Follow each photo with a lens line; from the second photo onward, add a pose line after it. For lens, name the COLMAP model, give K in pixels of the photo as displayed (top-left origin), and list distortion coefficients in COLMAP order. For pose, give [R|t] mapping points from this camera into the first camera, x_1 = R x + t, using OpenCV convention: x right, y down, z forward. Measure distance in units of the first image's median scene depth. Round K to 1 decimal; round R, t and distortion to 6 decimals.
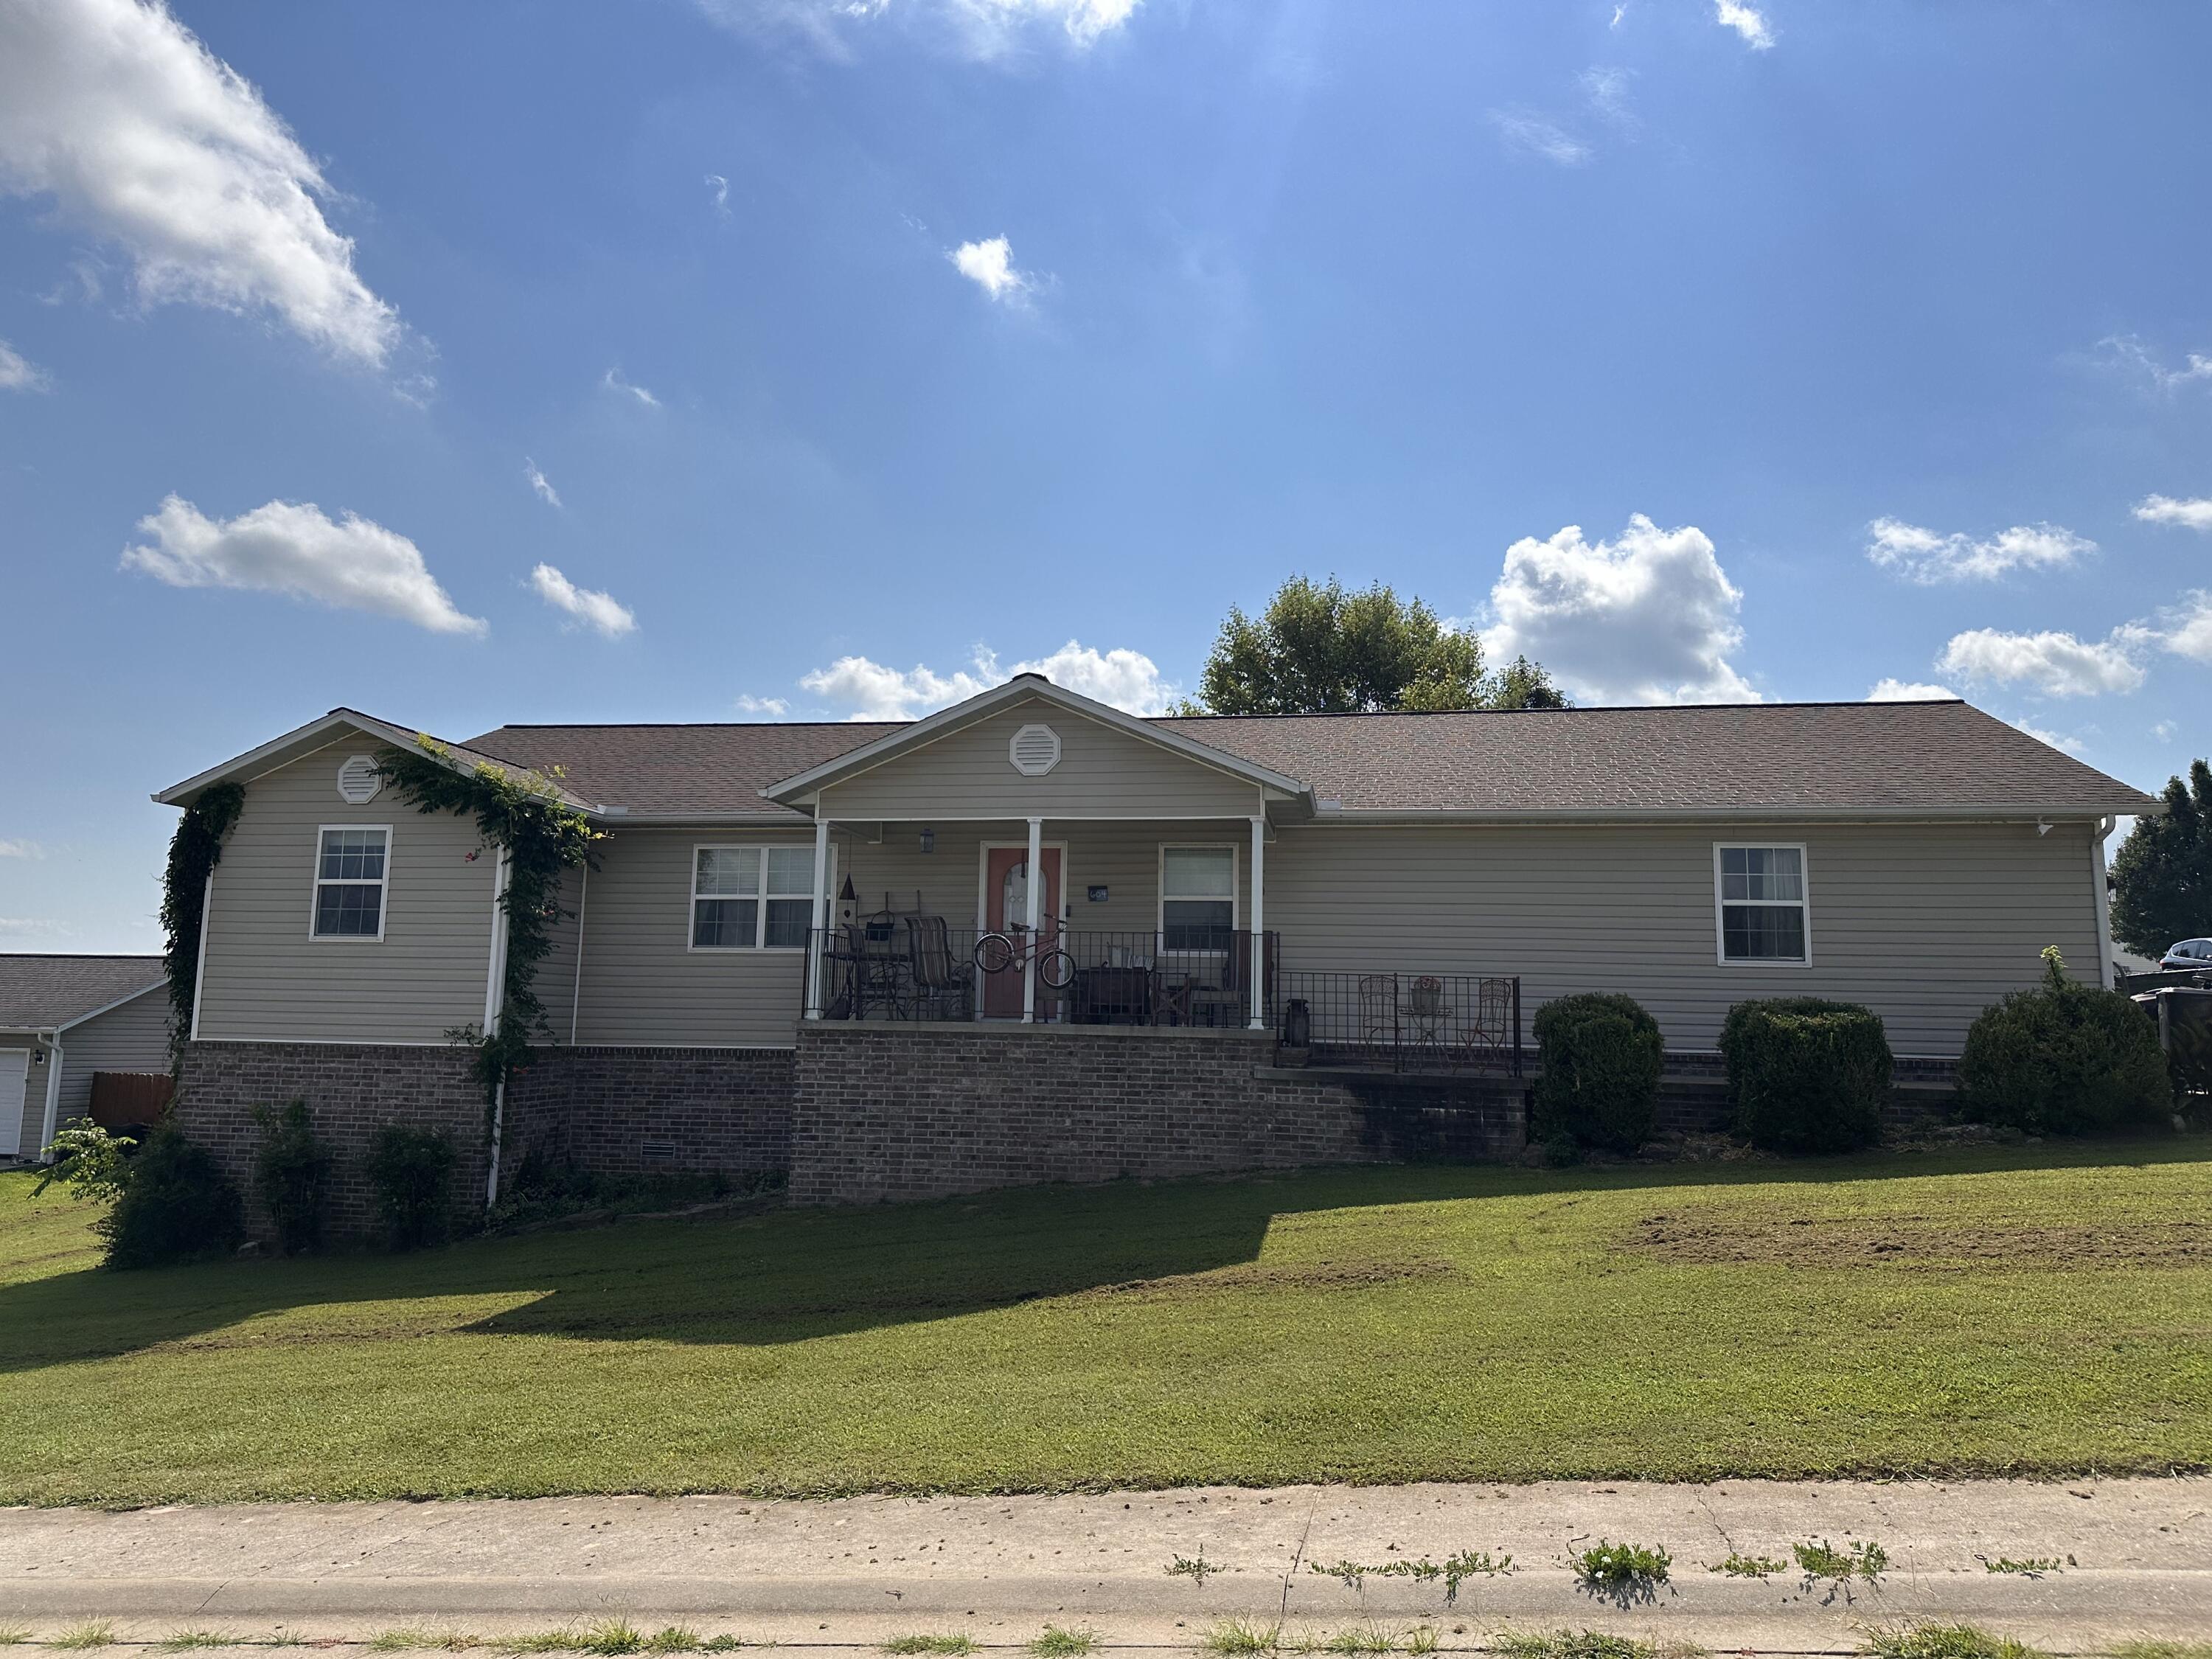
lens RADIAL K [[1545.3, 0, 1092.7], [0, 1545.3, 825.1], [0, 0, 1]] dist [0.069957, -0.089711]
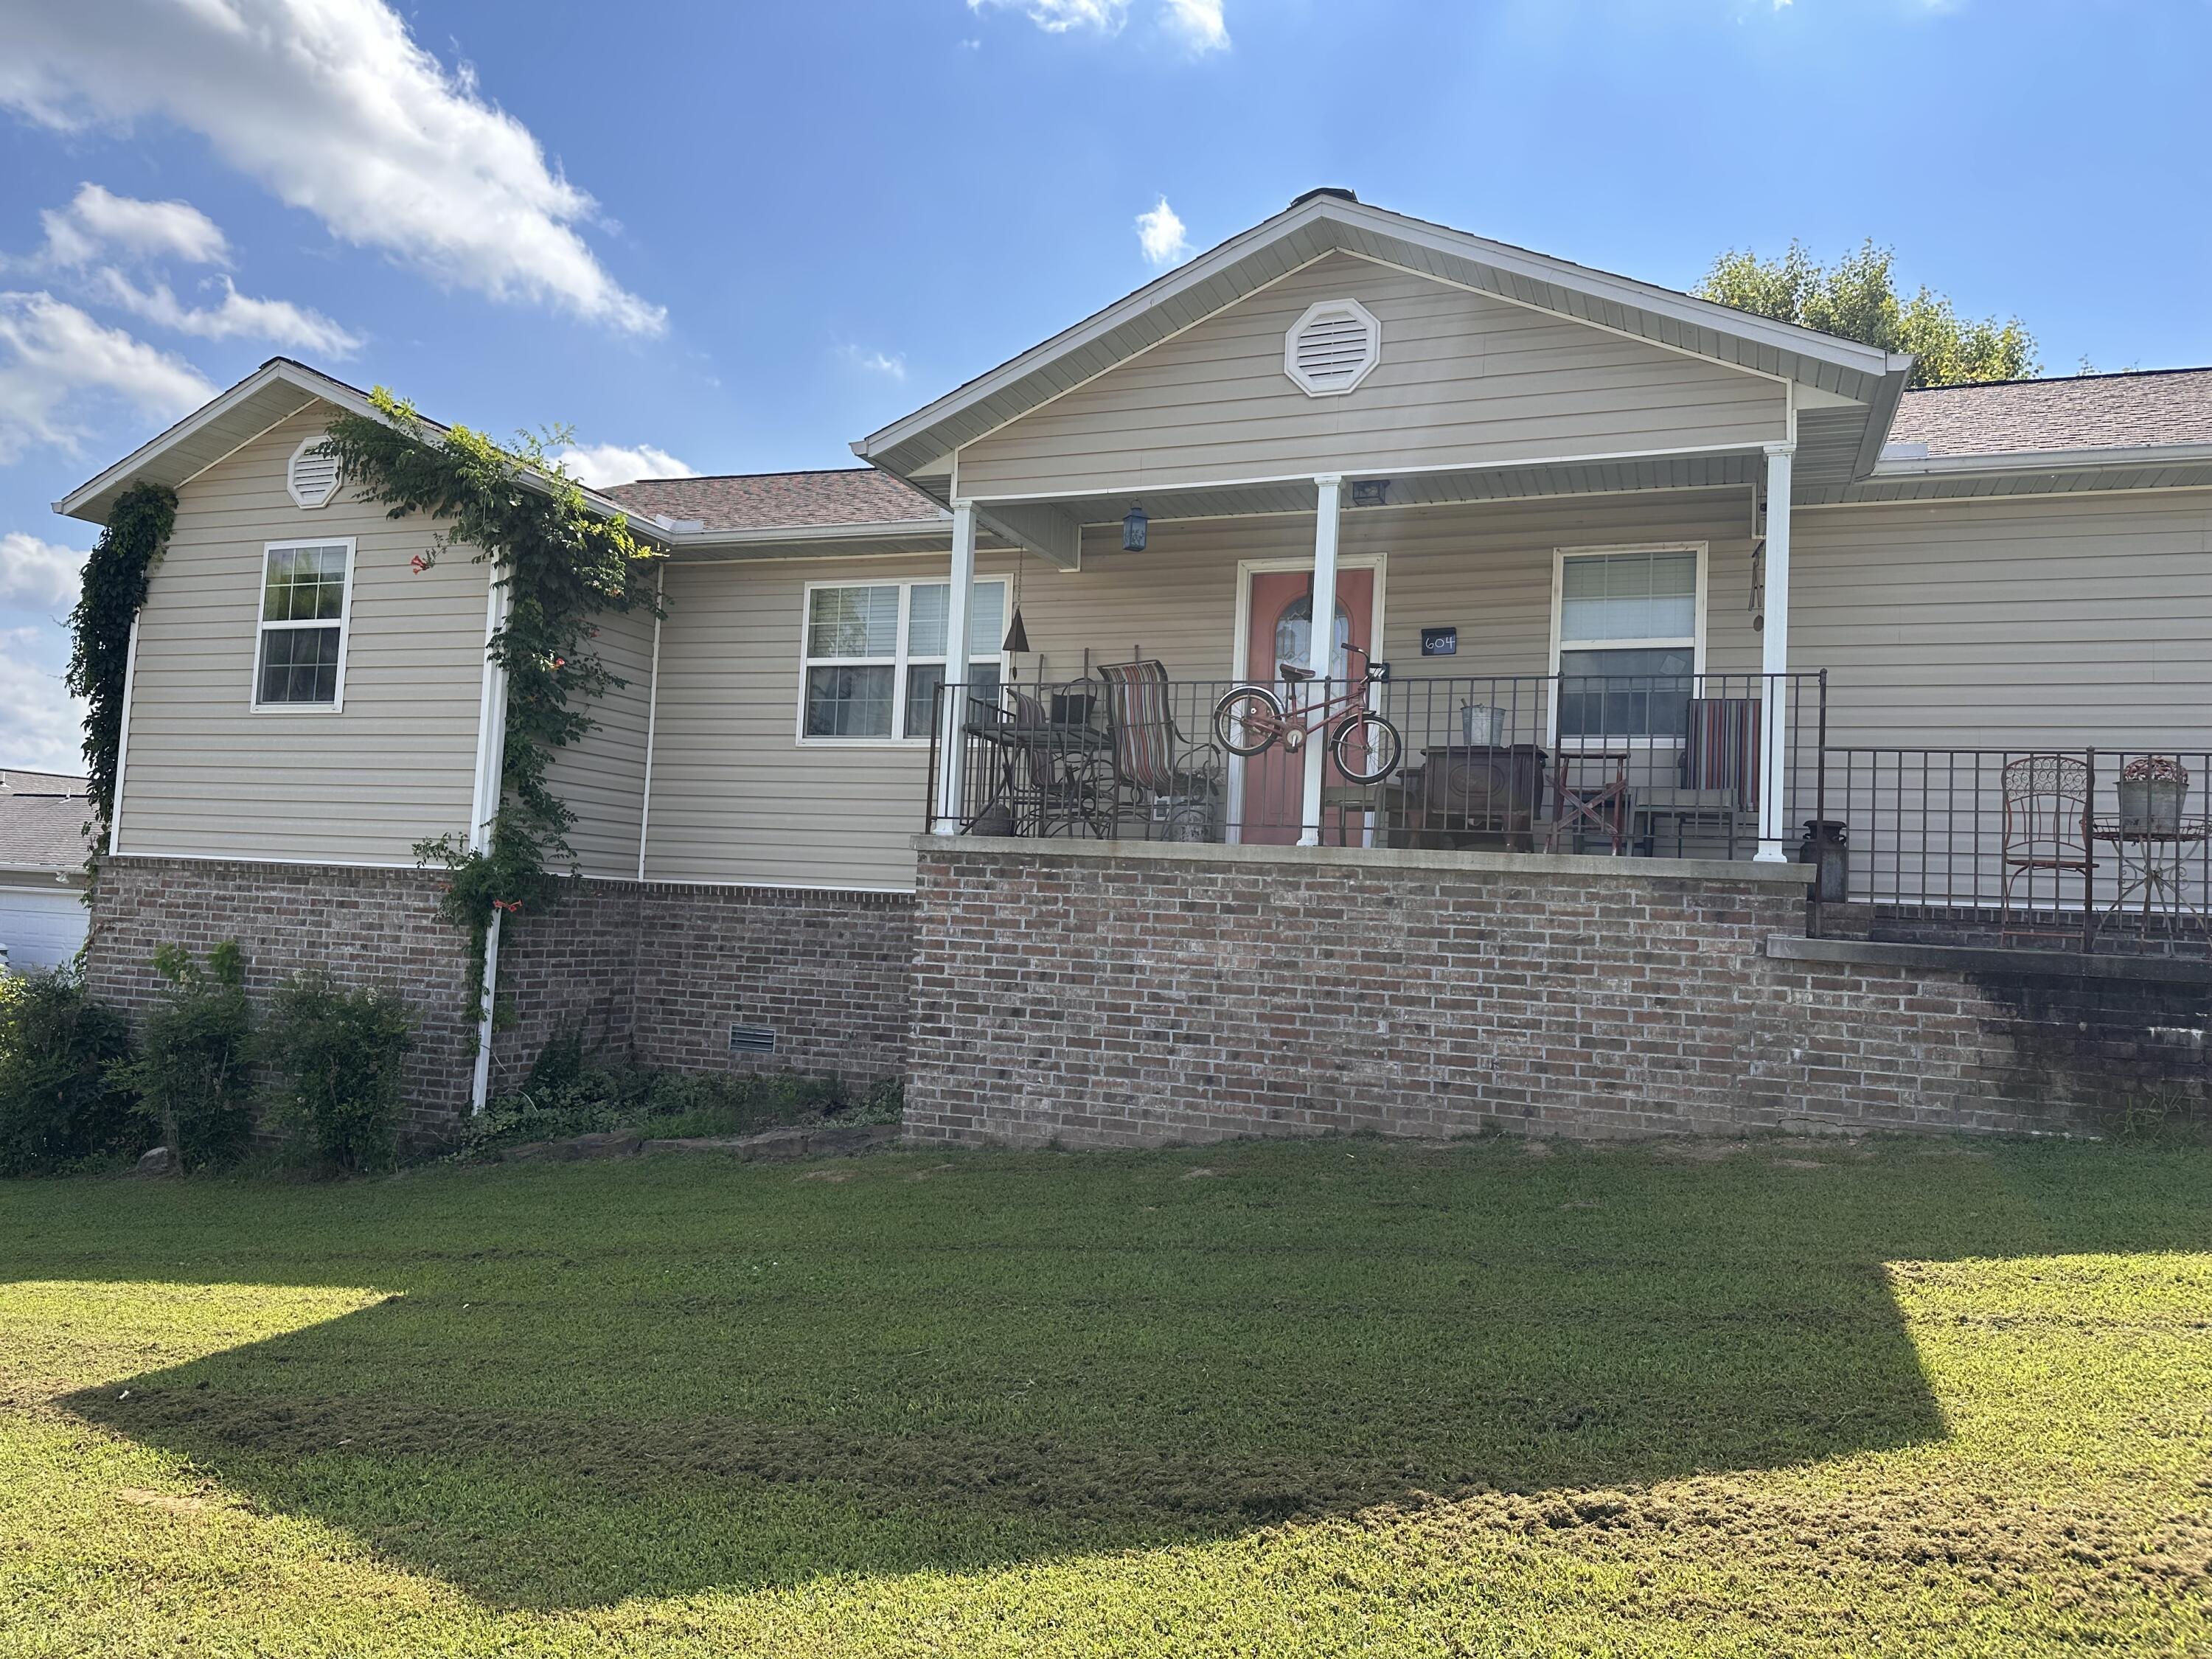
lens RADIAL K [[1545.3, 0, 1083.2], [0, 1545.3, 829.2], [0, 0, 1]] dist [0.069957, -0.089711]
pose [[0.980375, 0.017817, -0.196335, -0.012289], [-0.004810, 0.997773, 0.066530, 0.081105], [0.197083, -0.064280, 0.978277, 0.420303]]
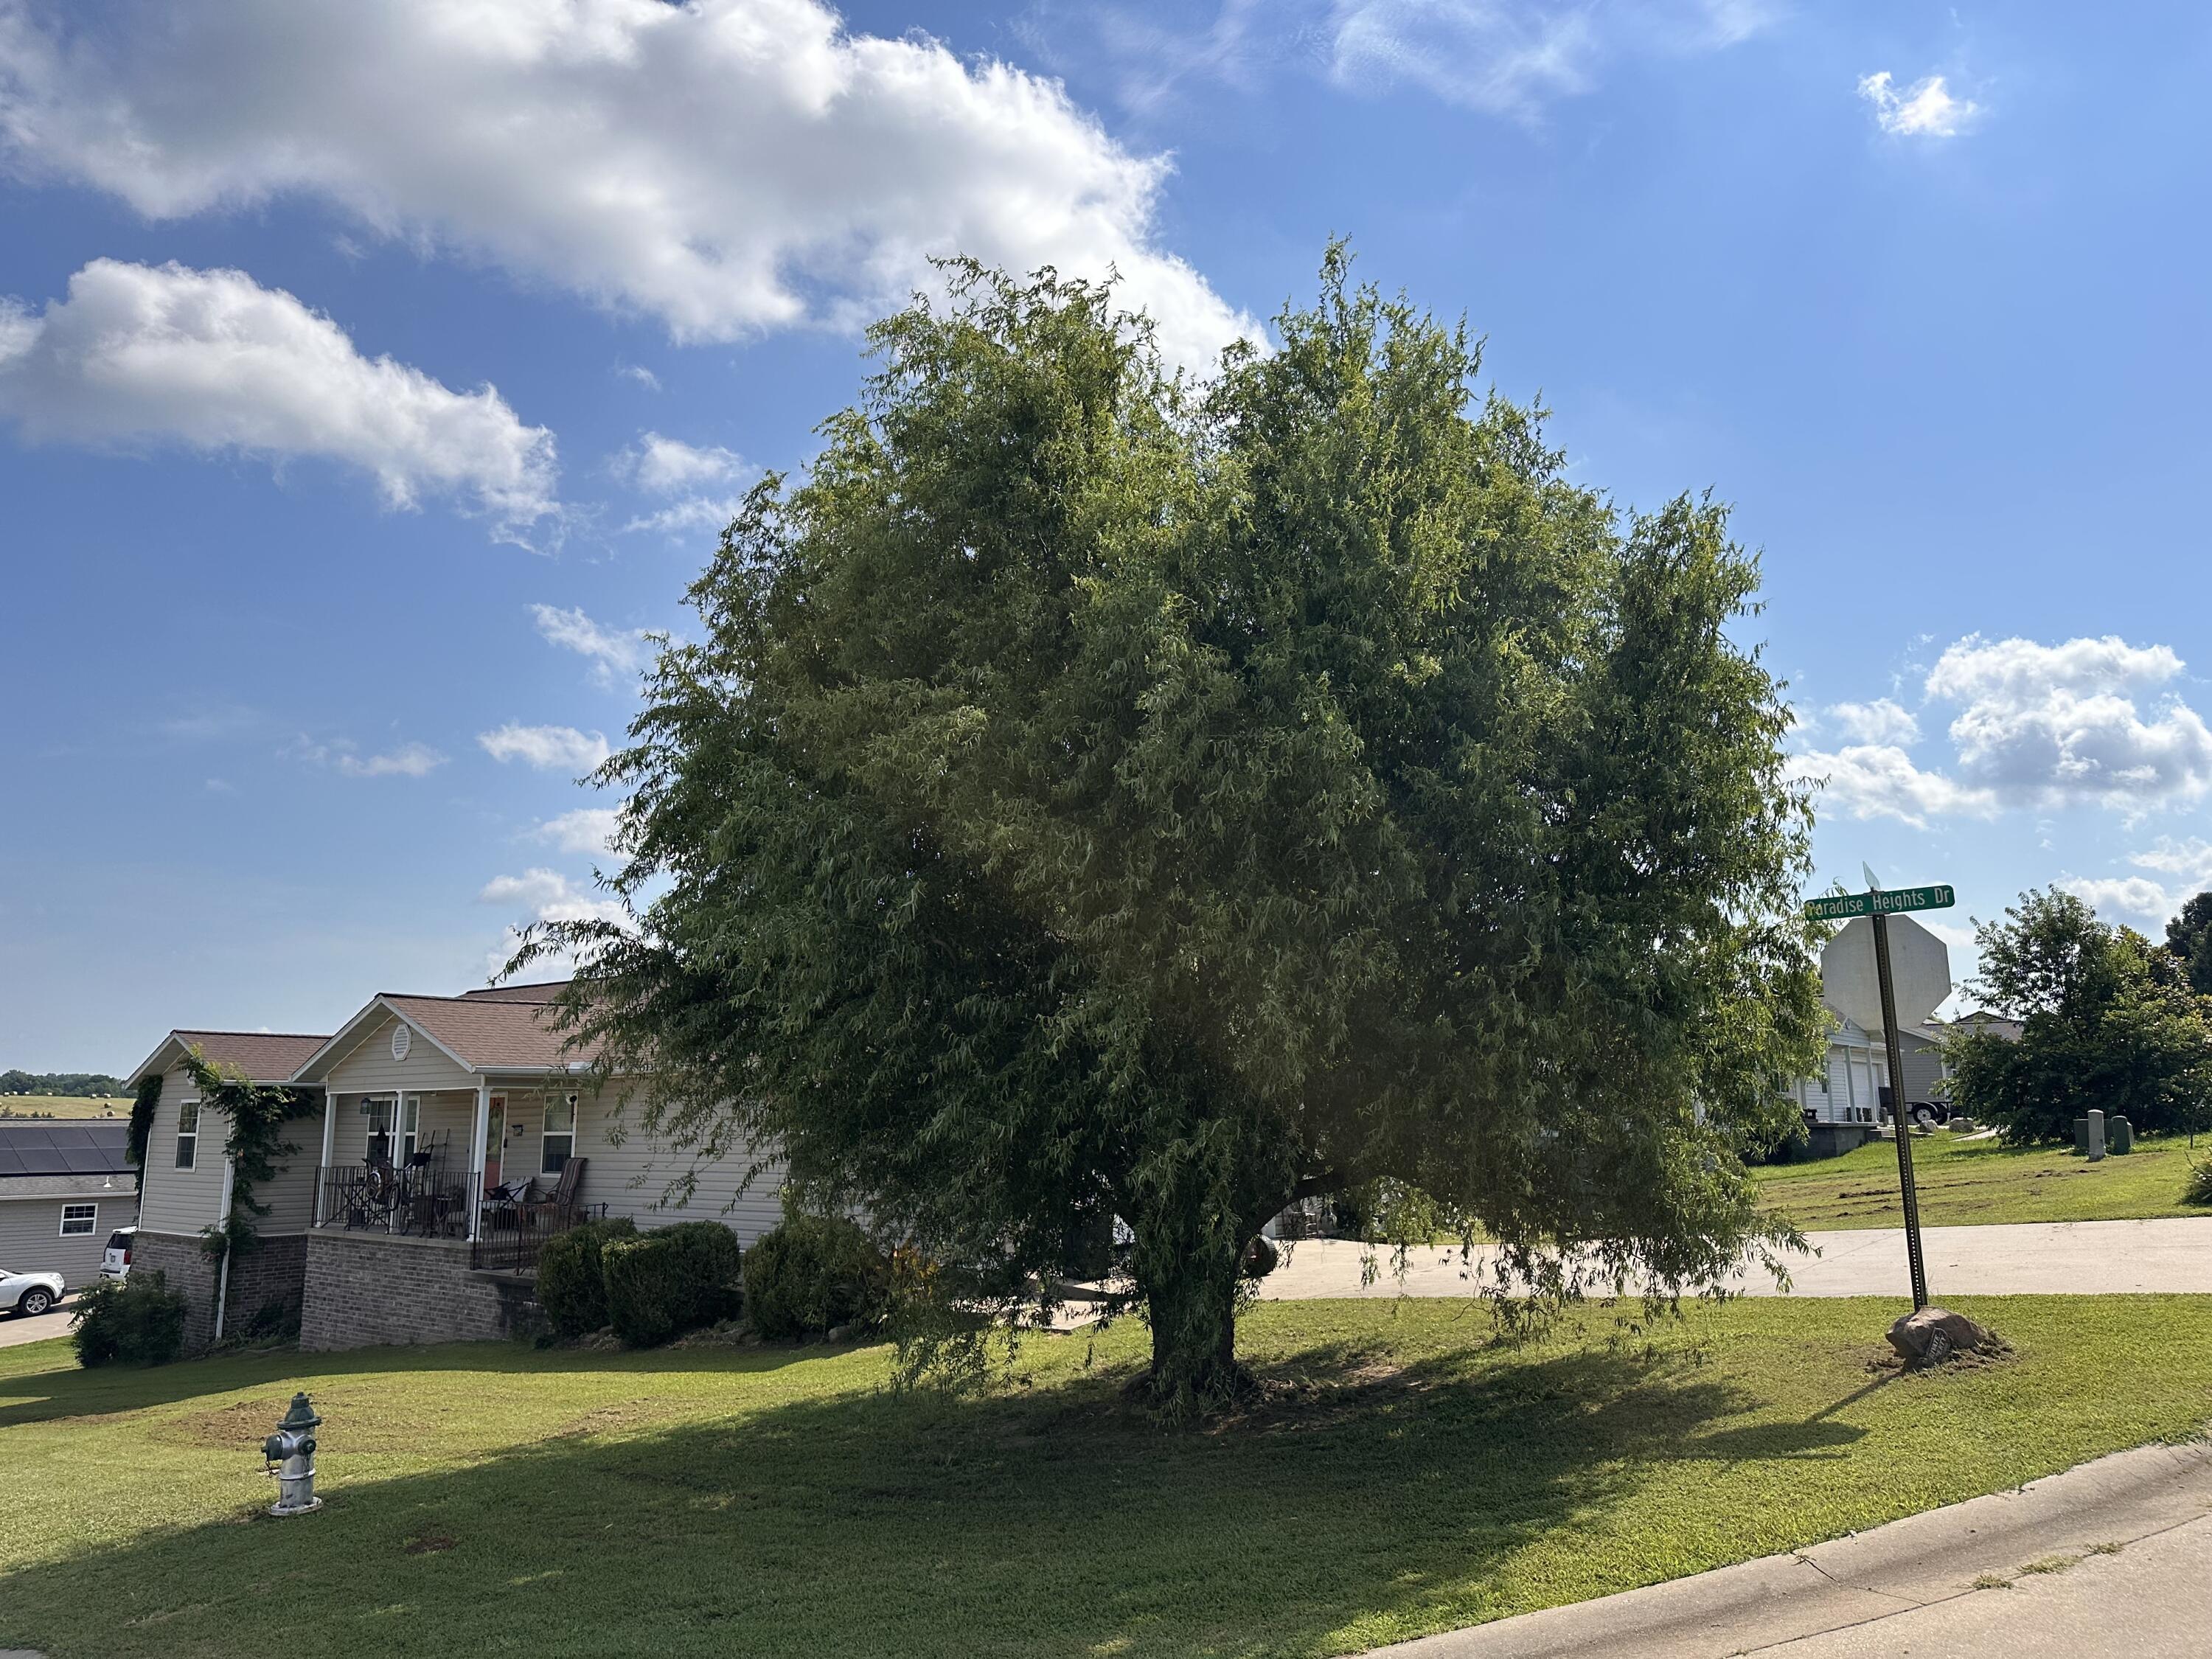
lens RADIAL K [[1545.3, 0, 1103.9], [0, 1545.3, 830.5], [0, 0, 1]] dist [0.069957, -0.089711]
pose [[0.873569, -0.111341, -0.473793, 1.230422], [0.086864, 0.993518, -0.073318, -0.079296], [0.478886, 0.022893, 0.877579, 0.011119]]
